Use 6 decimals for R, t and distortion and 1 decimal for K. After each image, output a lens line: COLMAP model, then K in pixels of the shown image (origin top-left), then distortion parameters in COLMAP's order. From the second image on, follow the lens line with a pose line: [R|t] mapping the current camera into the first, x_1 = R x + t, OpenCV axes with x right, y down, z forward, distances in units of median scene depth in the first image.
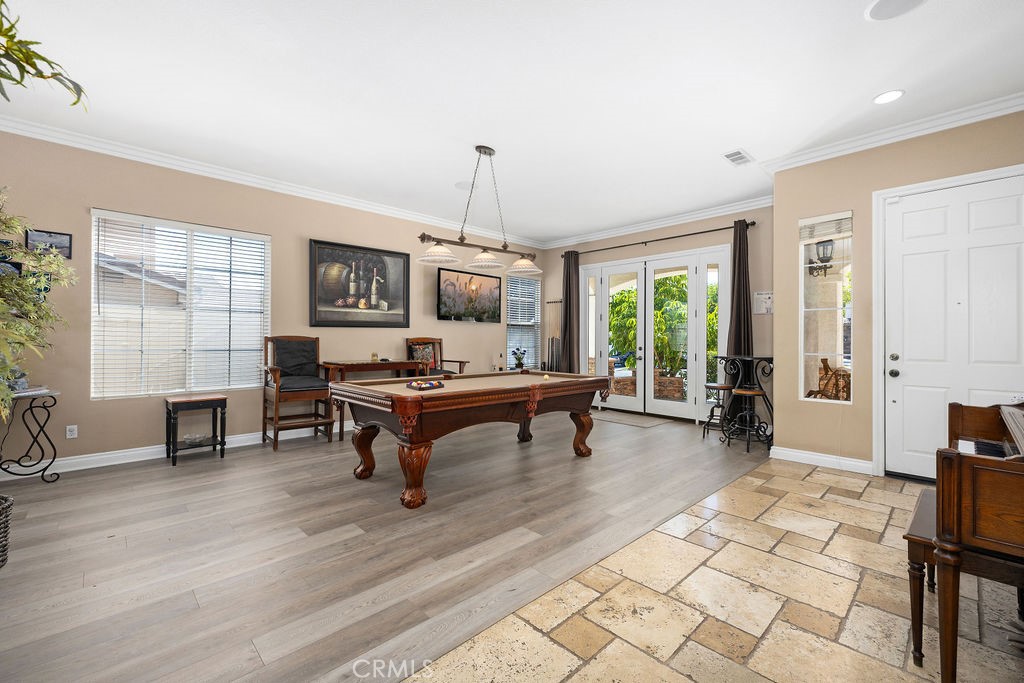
lens RADIAL K [[430.3, 0, 513.9], [0, 430.3, 337.8], [0, 0, 1]] dist [-0.000888, -0.000229]
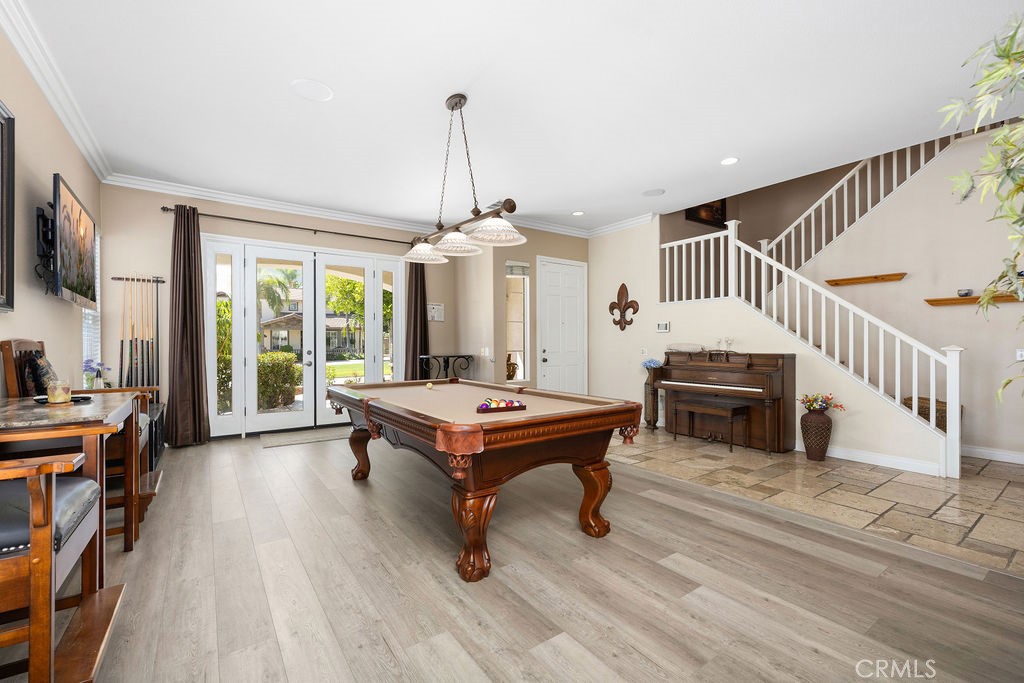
lens RADIAL K [[440.9, 0, 510.4], [0, 440.9, 342.8], [0, 0, 1]] dist [-0.000111, 0.000231]
pose [[0.146366, -0.005230, 0.989217, -0.655719], [-0.001182, 0.999984, 0.005462, 0.000409], [-0.989230, -0.001969, 0.146357, 0.601473]]
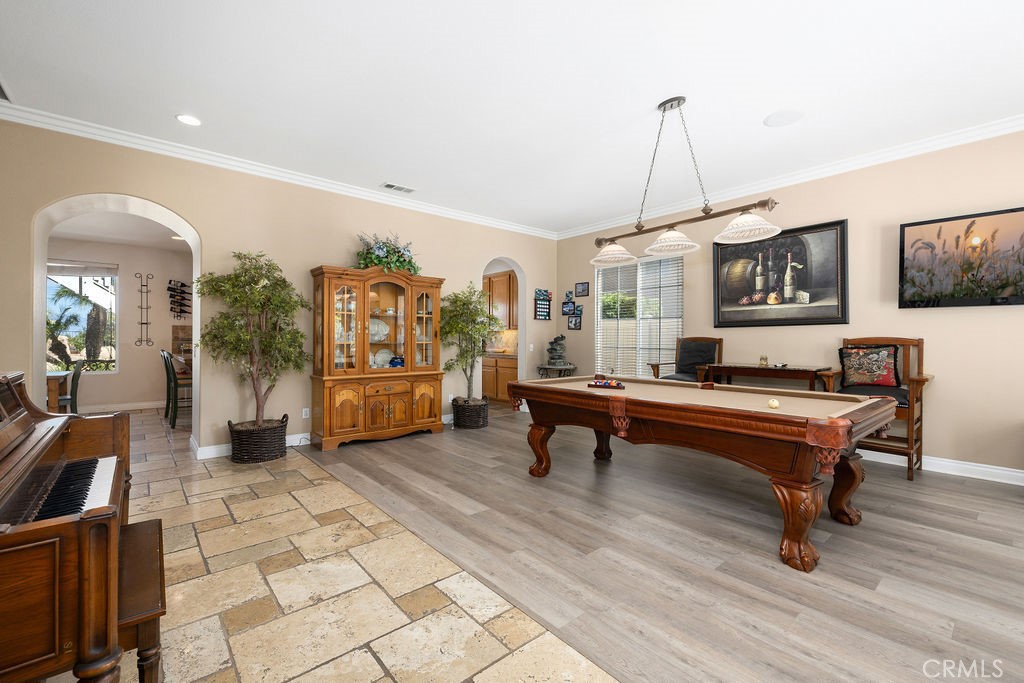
lens RADIAL K [[430.3, 0, 513.9], [0, 430.3, 337.8], [0, 0, 1]] dist [-0.000888, -0.000229]
pose [[-0.047211, -0.008389, -0.998850, 0.573889], [0.002037, 0.999962, -0.008494, 0.005631], [0.998883, -0.002435, -0.047192, 0.570893]]
